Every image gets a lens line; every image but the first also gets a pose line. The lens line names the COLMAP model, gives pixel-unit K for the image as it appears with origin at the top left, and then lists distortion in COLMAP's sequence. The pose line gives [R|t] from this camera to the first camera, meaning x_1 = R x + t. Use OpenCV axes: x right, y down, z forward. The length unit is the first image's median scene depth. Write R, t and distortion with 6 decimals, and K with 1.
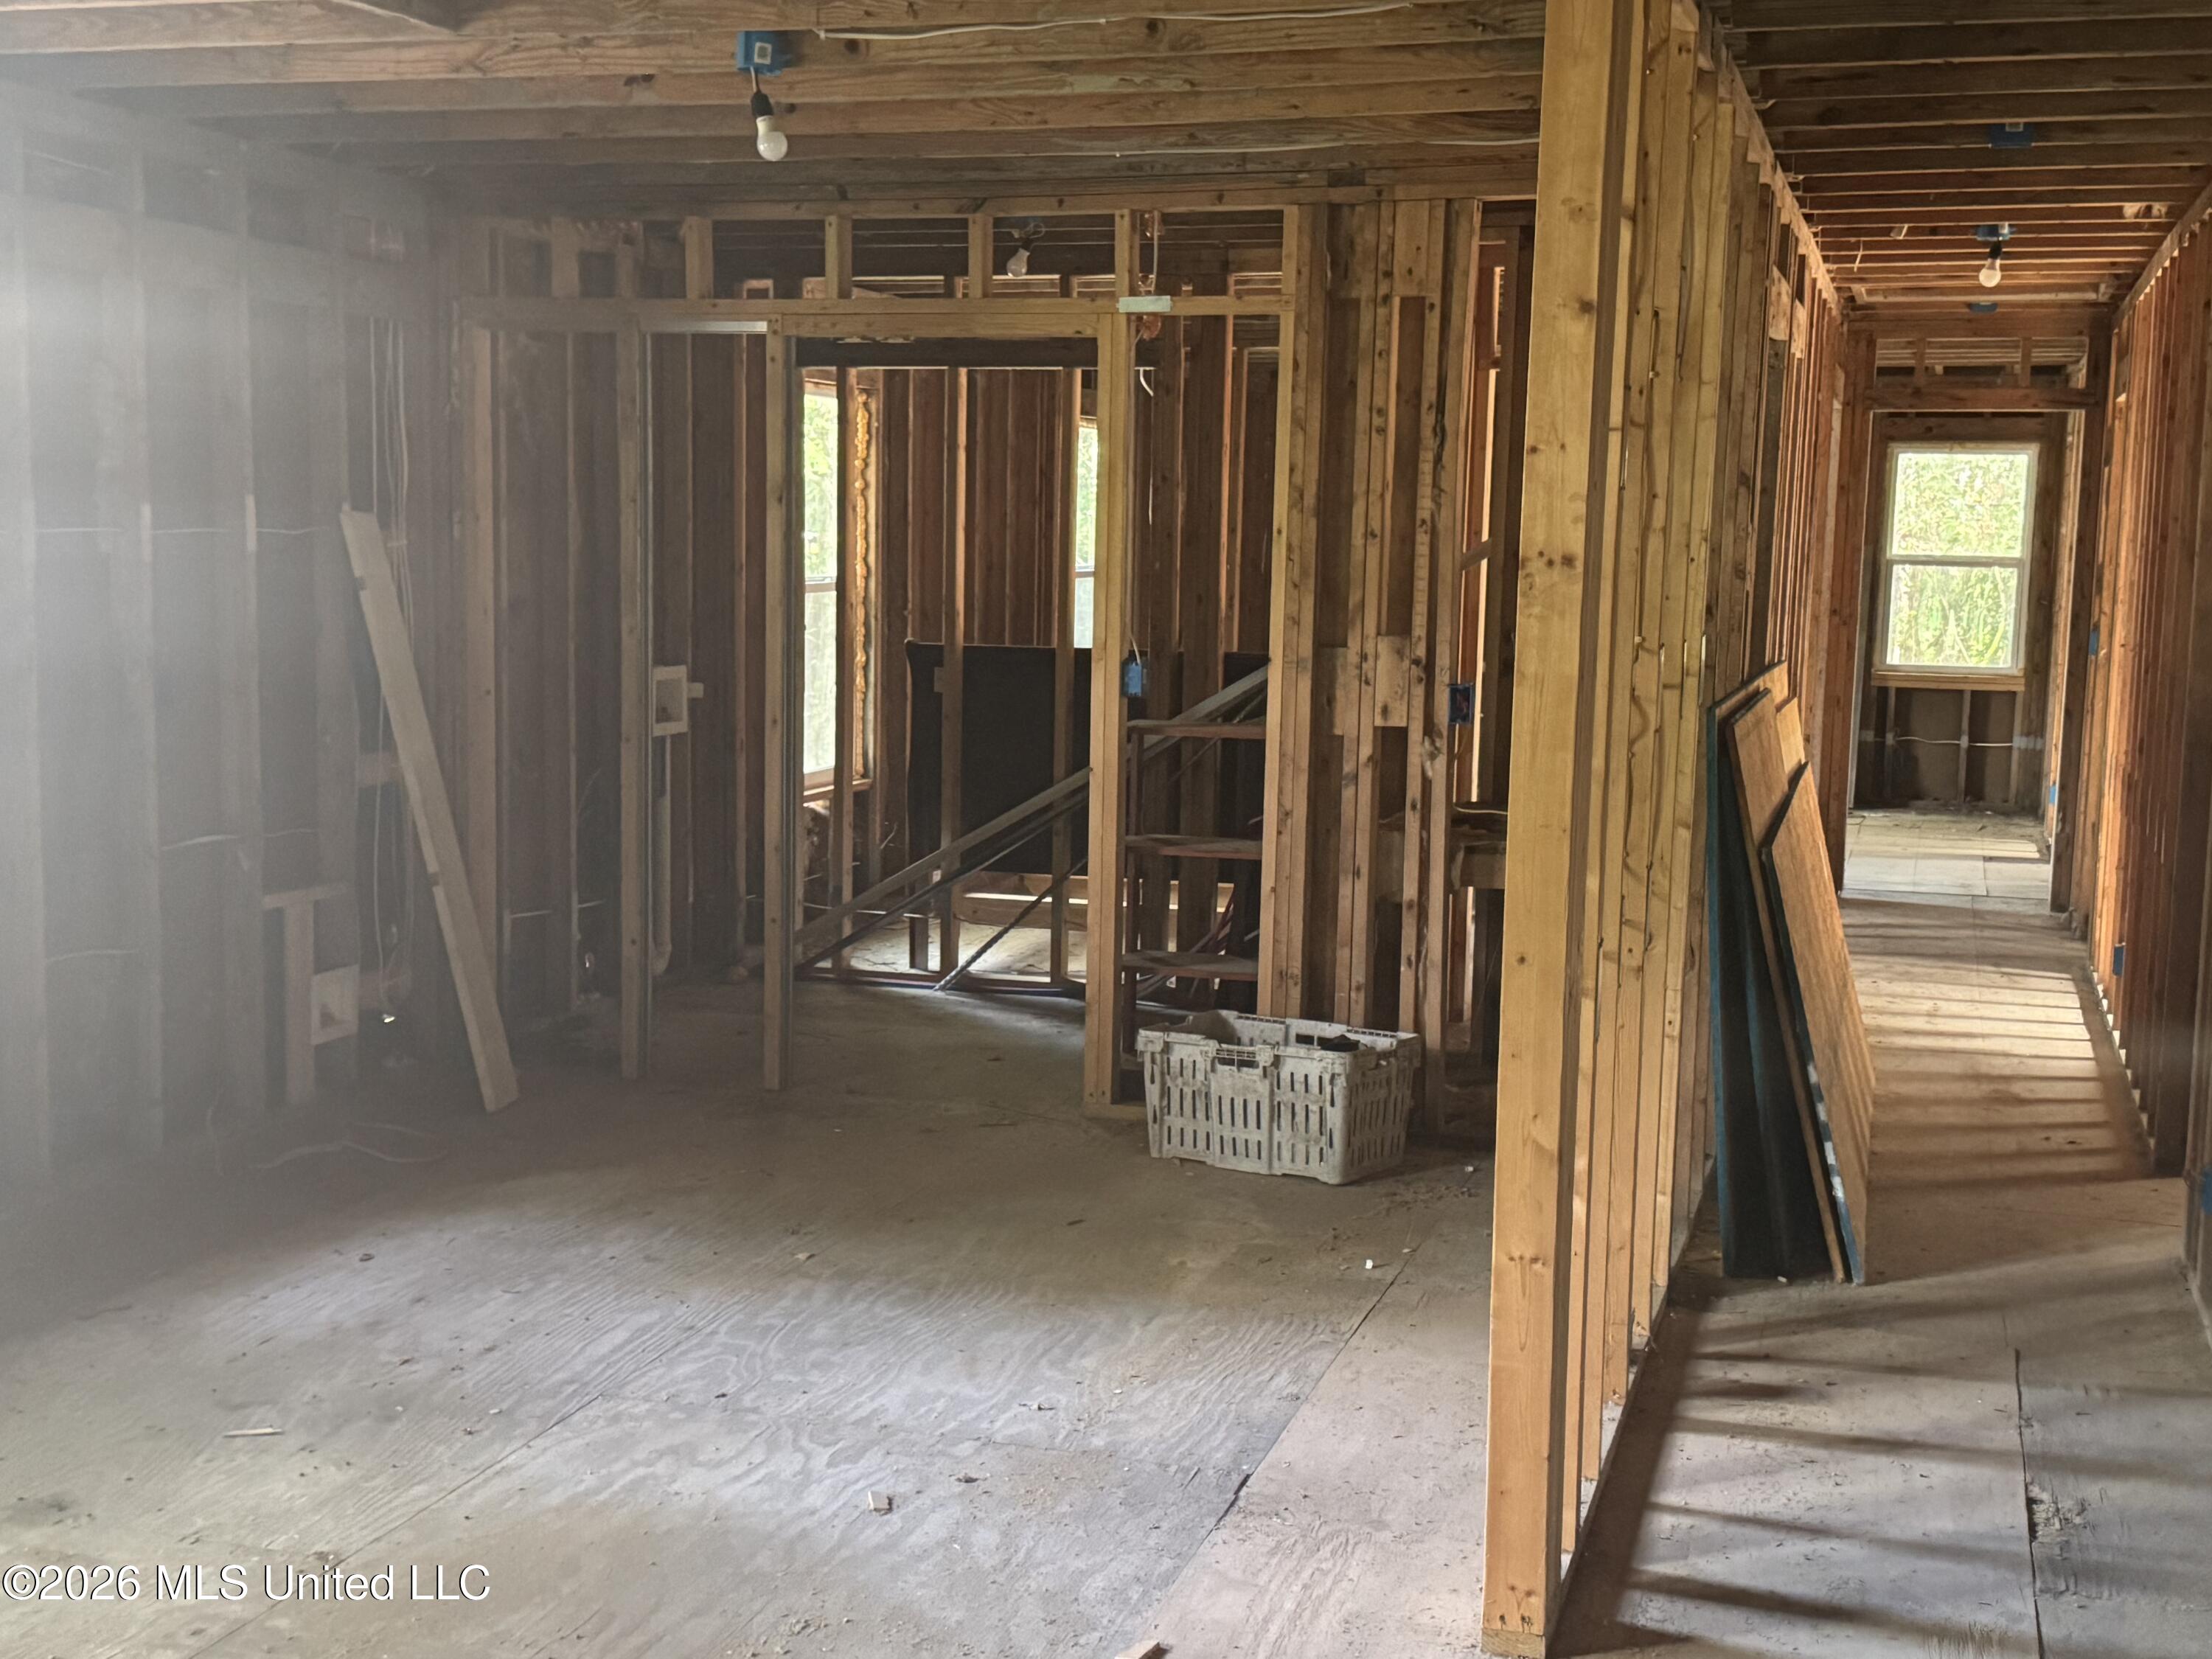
lens RADIAL K [[2631.6, 0, 1114.1], [0, 2631.6, 845.6], [0, 0, 1]] dist [0.200255, -0.465773]
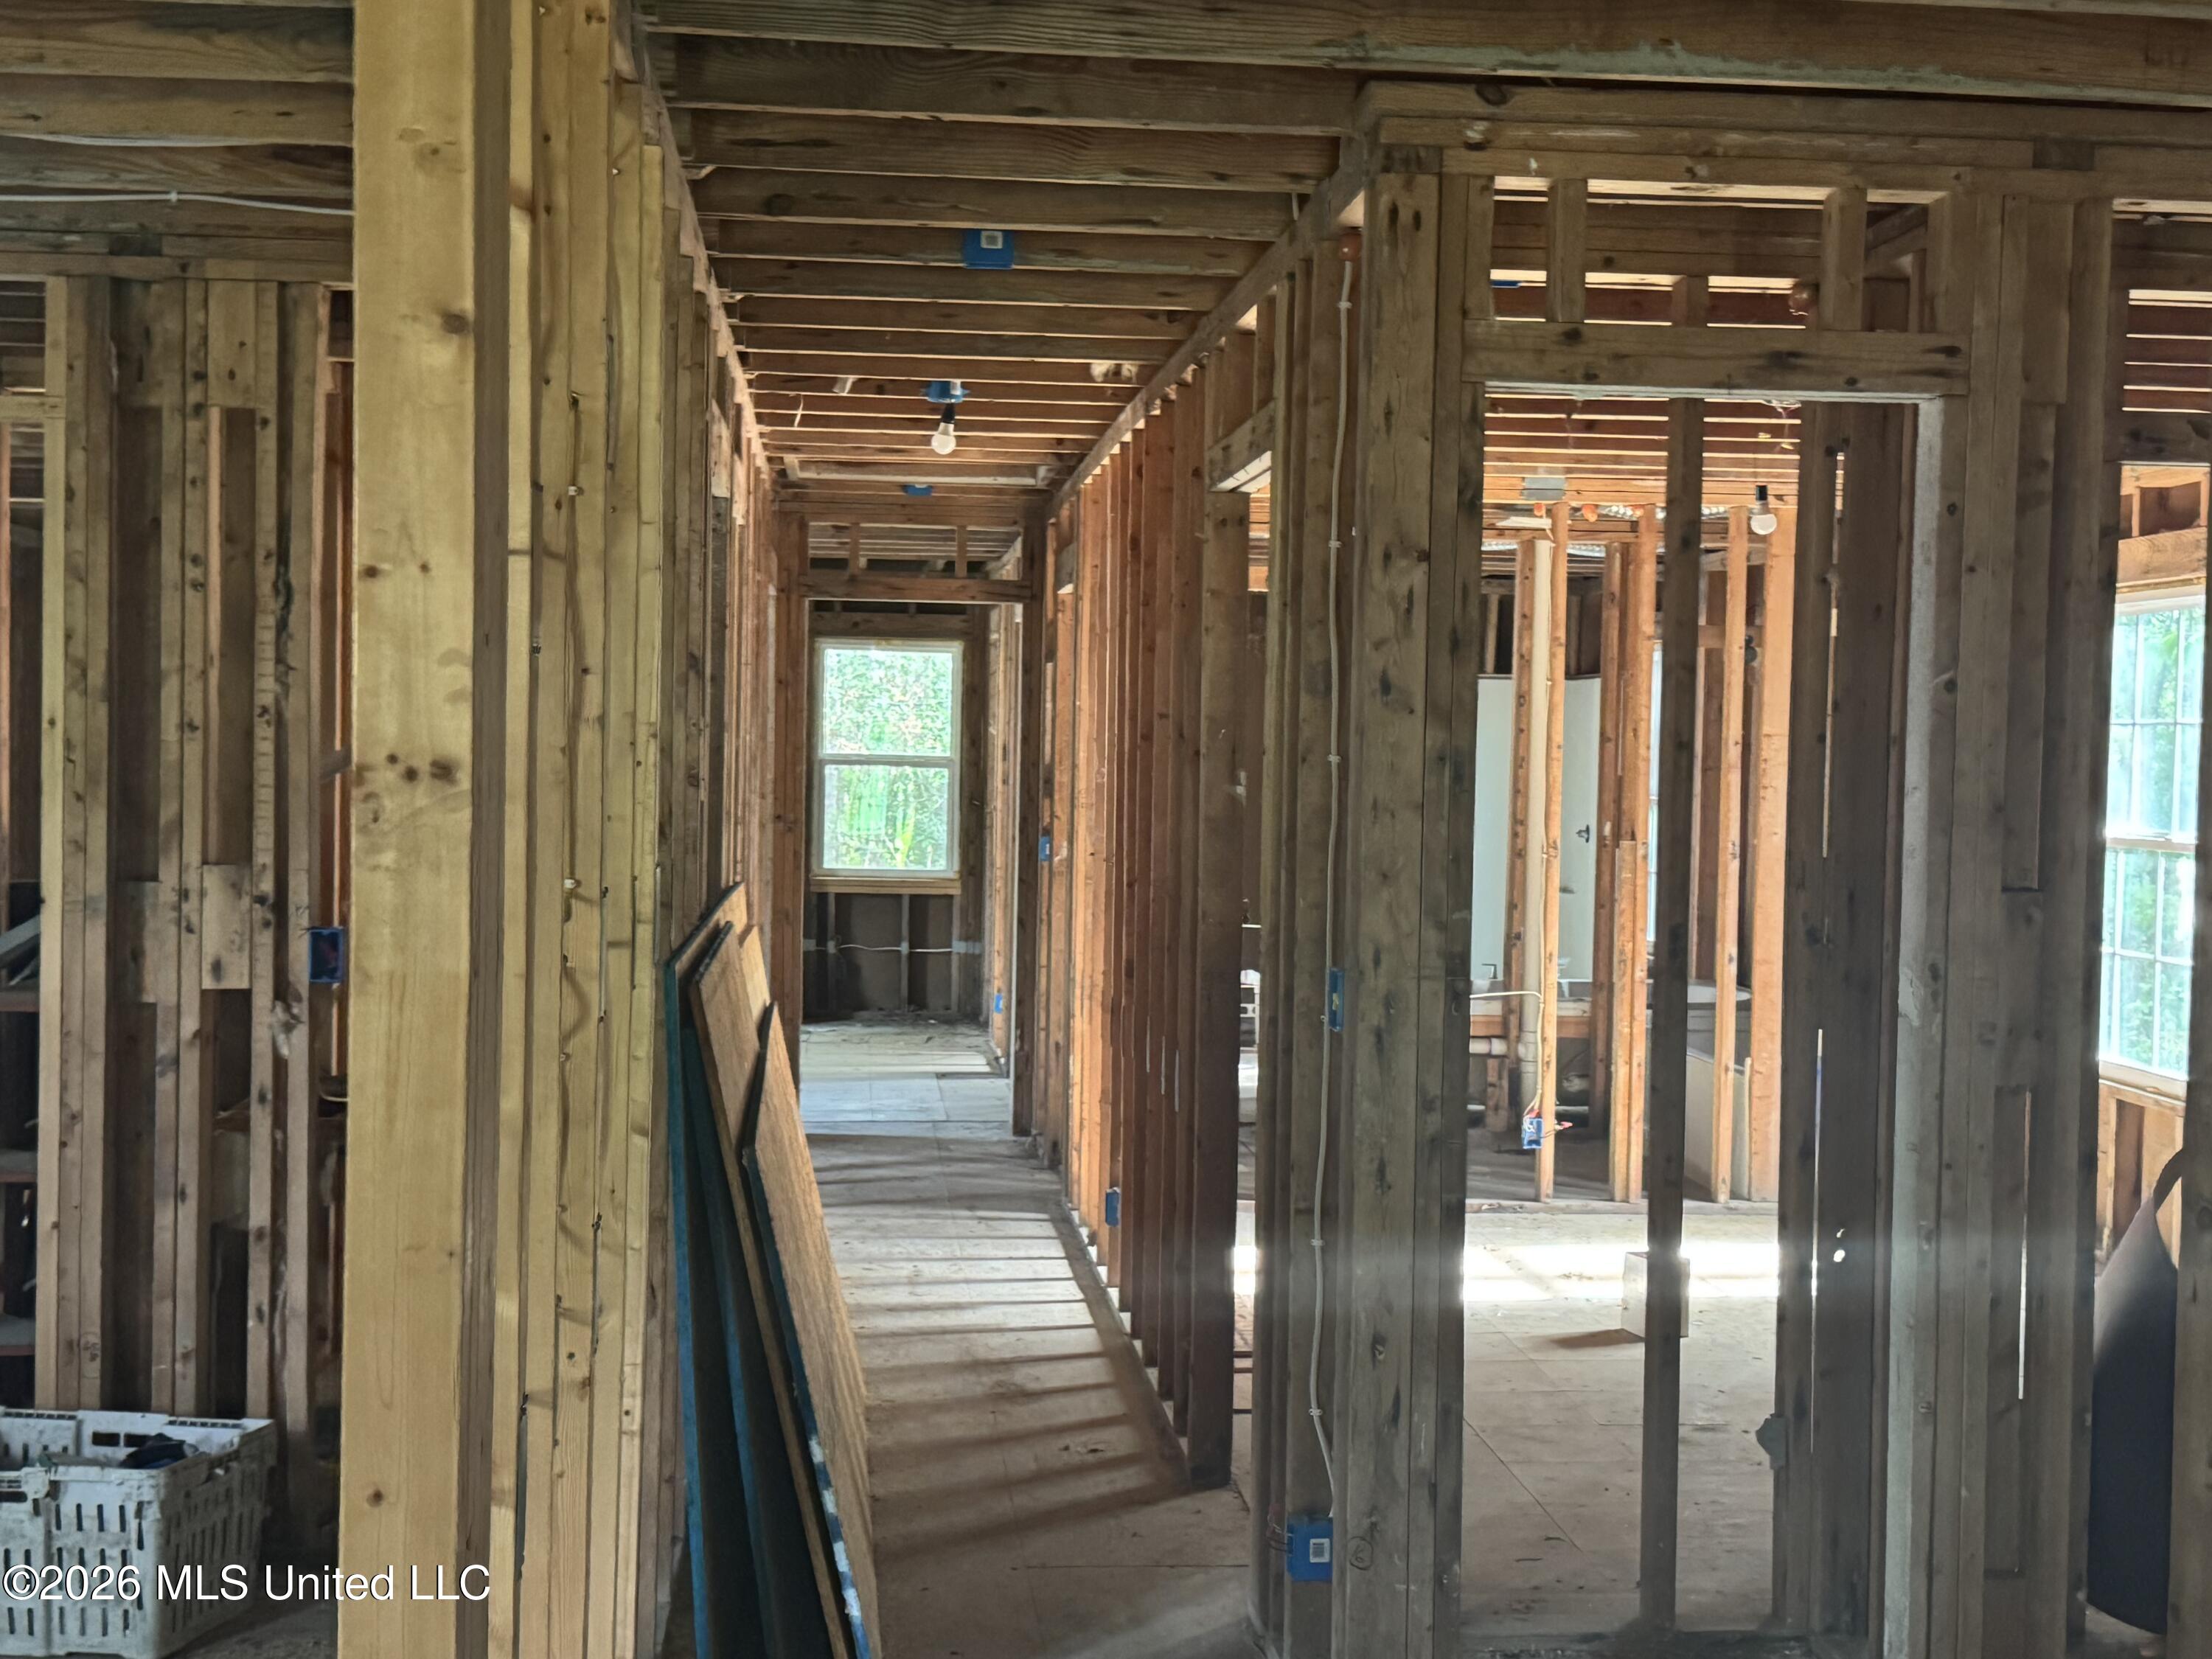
lens RADIAL K [[2631.6, 0, 1114.1], [0, 2631.6, 845.6], [0, 0, 1]] dist [0.200255, -0.465773]
pose [[0.920649, -0.017801, 0.389985, 0.043696], [0.046456, 0.996857, -0.064168, -0.026006], [-0.387617, 0.077194, 0.918583, 0.228463]]
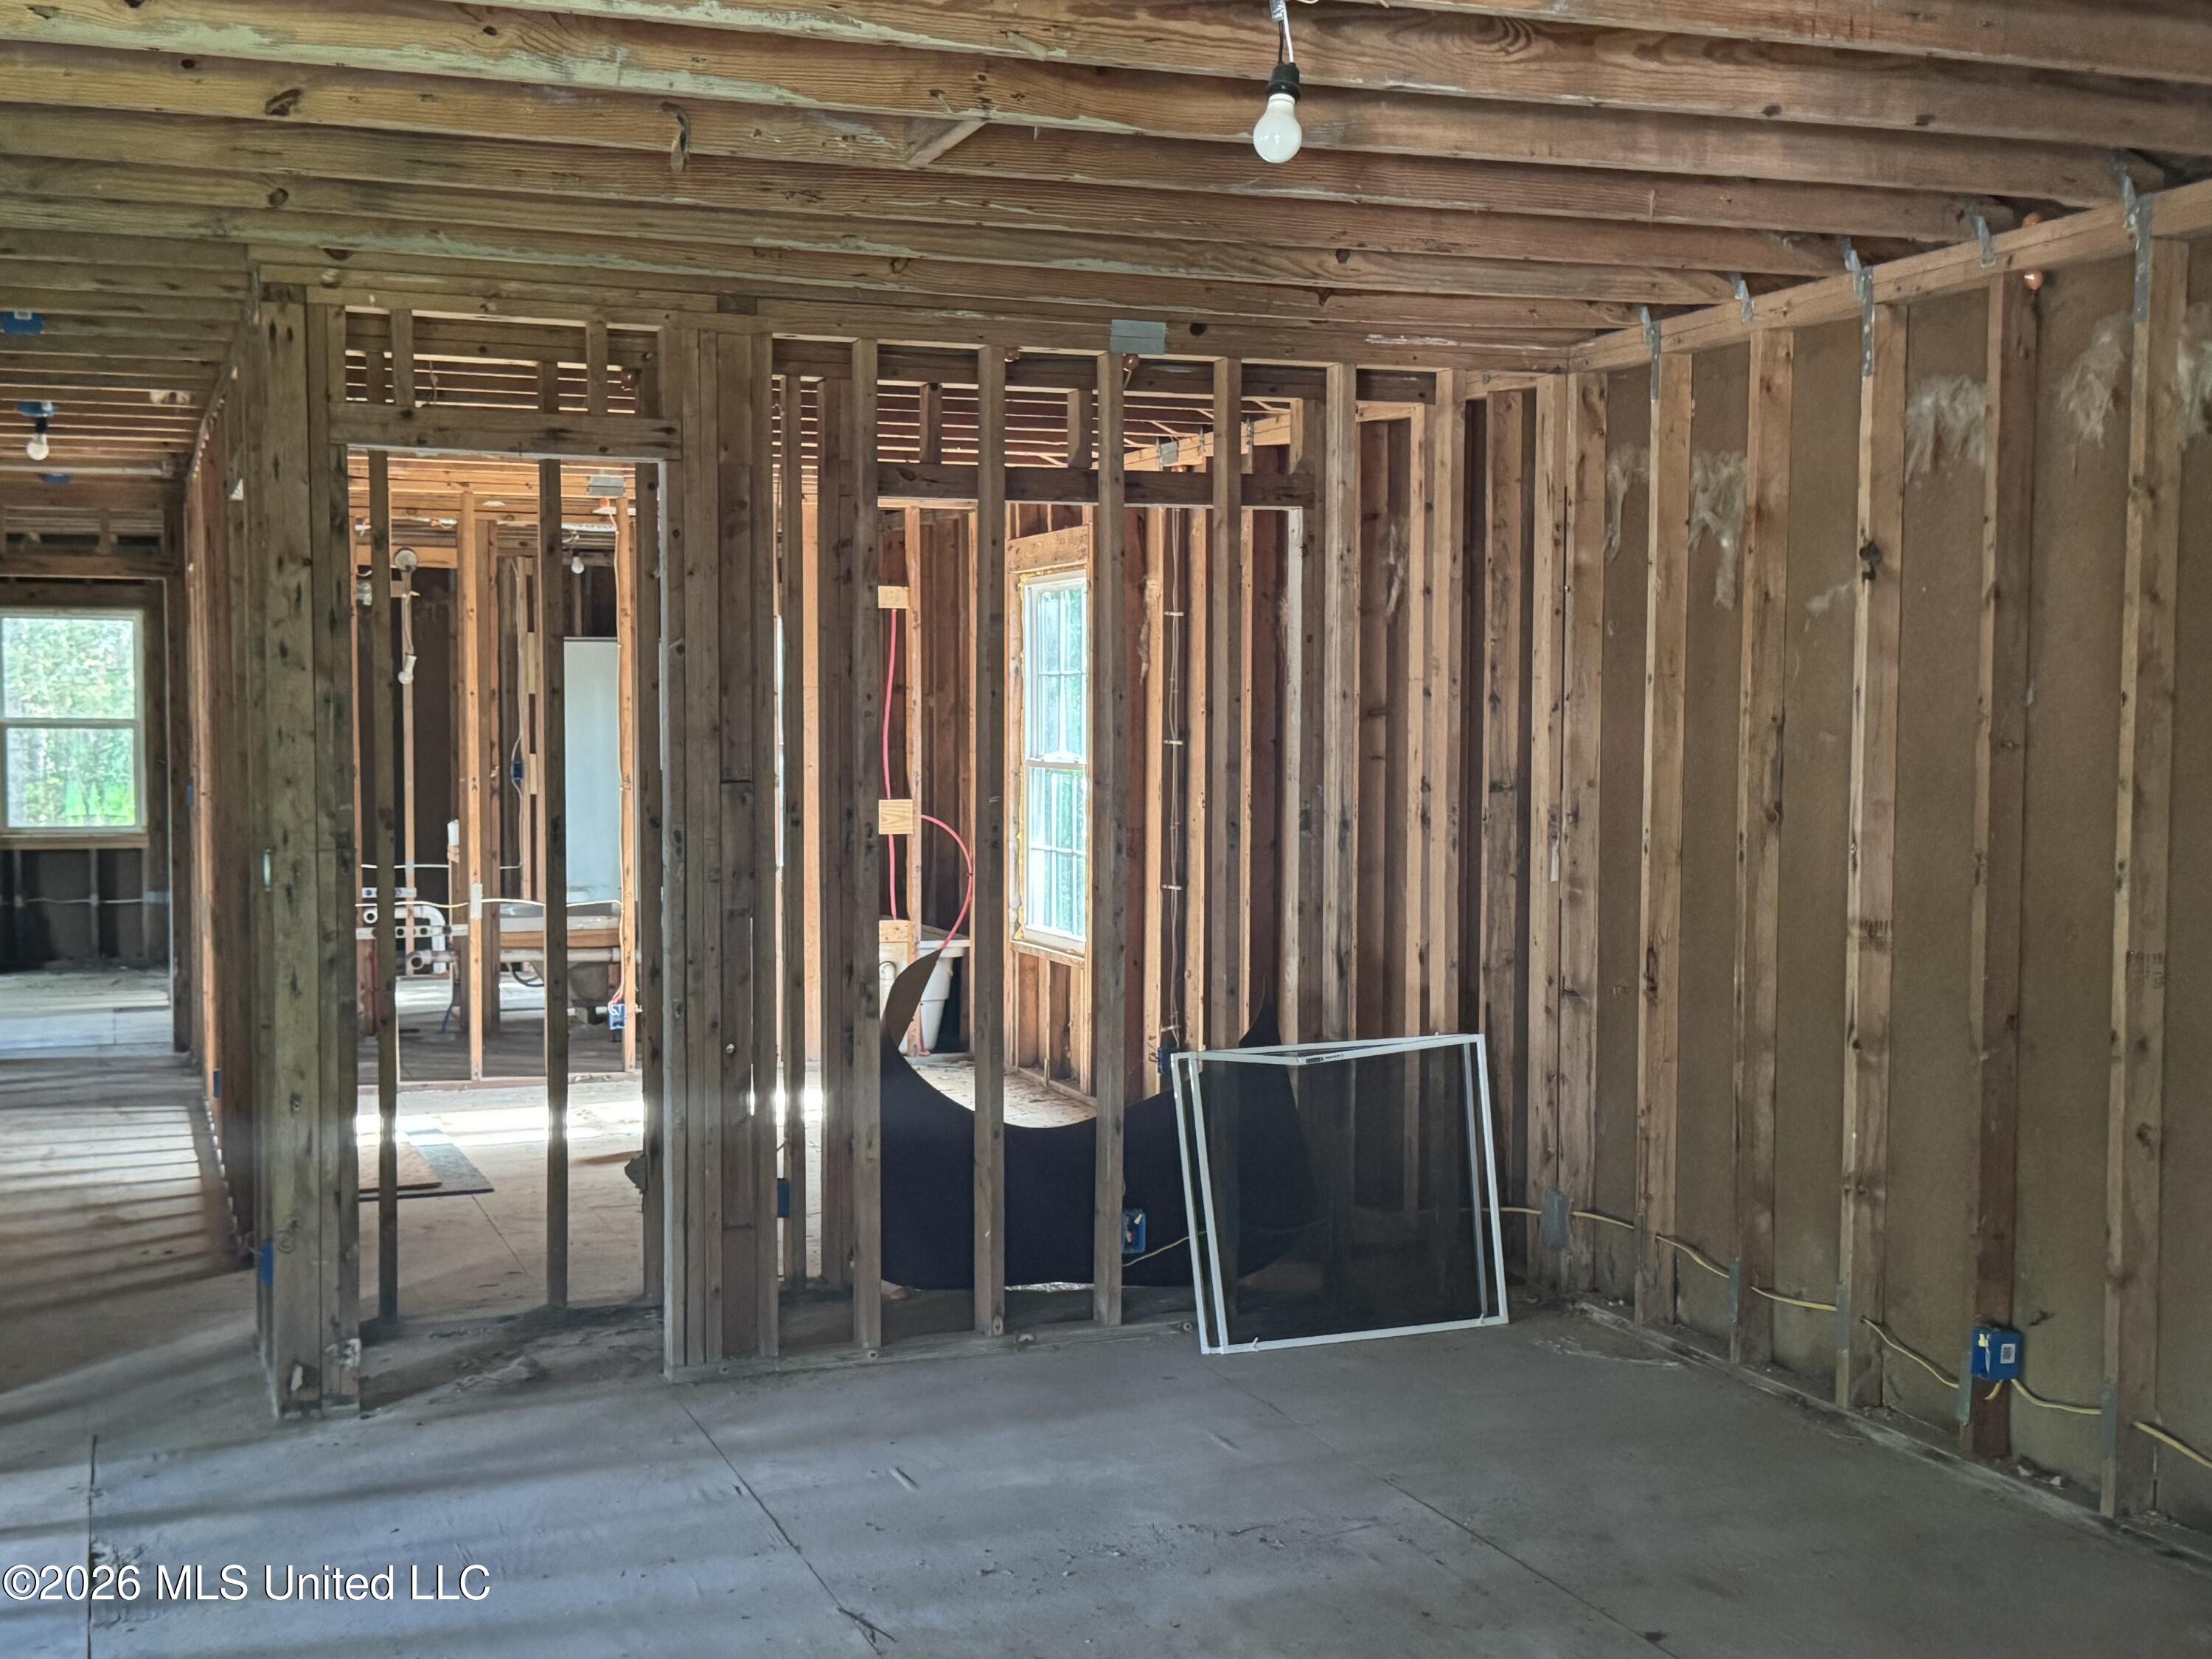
lens RADIAL K [[2631.6, 0, 1114.1], [0, 2631.6, 845.6], [0, 0, 1]] dist [0.200255, -0.465773]
pose [[0.791086, -0.051690, 0.609518, 0.010525], [0.089593, 0.995469, -0.031862, 0.017636], [-0.605109, 0.079814, 0.792132, -0.098366]]
